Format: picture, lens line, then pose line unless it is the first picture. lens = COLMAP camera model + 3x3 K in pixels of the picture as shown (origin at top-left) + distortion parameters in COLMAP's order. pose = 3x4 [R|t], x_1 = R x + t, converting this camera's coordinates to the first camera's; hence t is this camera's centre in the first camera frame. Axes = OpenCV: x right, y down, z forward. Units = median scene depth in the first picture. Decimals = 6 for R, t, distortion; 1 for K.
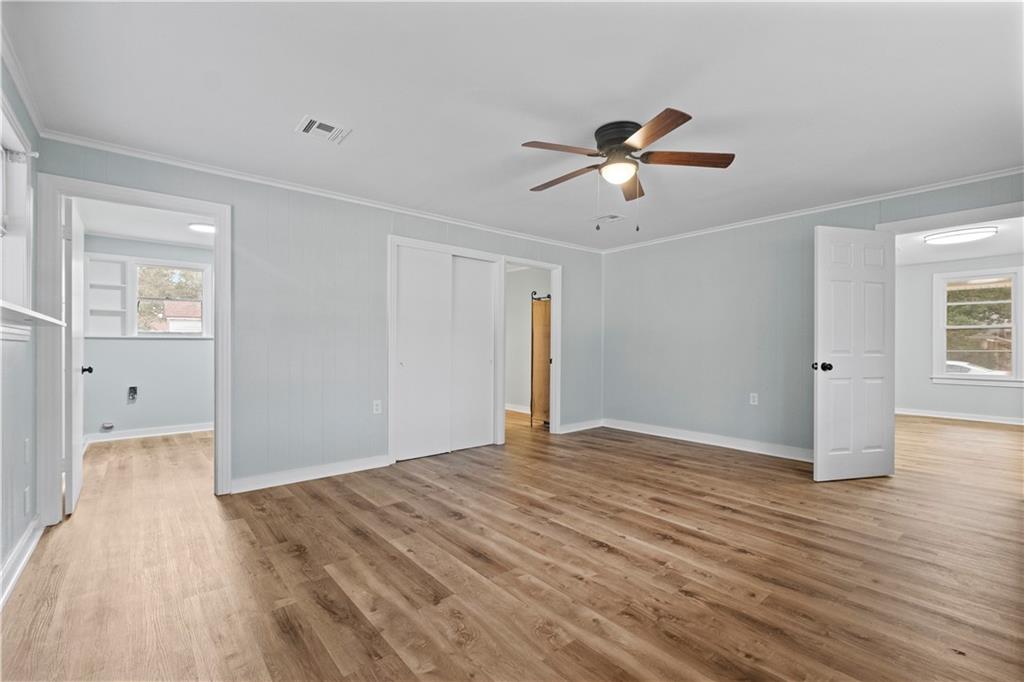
lens RADIAL K [[450.2, 0, 506.5], [0, 450.2, 344.3], [0, 0, 1]] dist [0.000321, -0.000542]
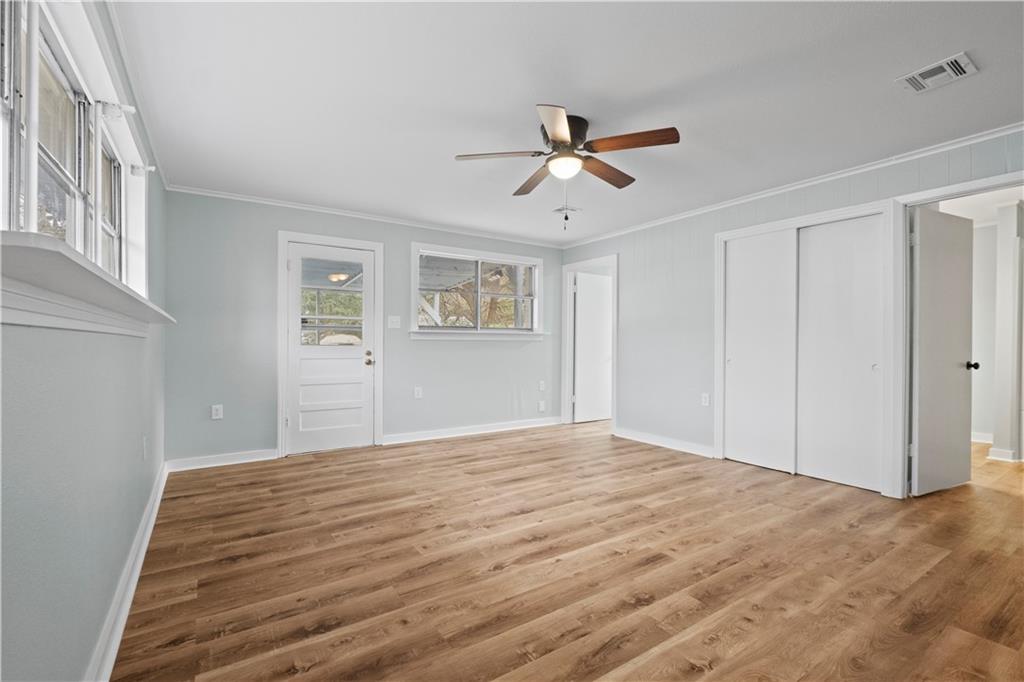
lens RADIAL K [[450.2, 0, 506.5], [0, 450.2, 344.3], [0, 0, 1]] dist [0.000321, -0.000542]
pose [[-0.113002, -0.000946, -0.993594, 1.188269], [0.001964, 0.999997, -0.001175, 0.010878], [0.993593, -0.002084, -0.113000, 0.936795]]
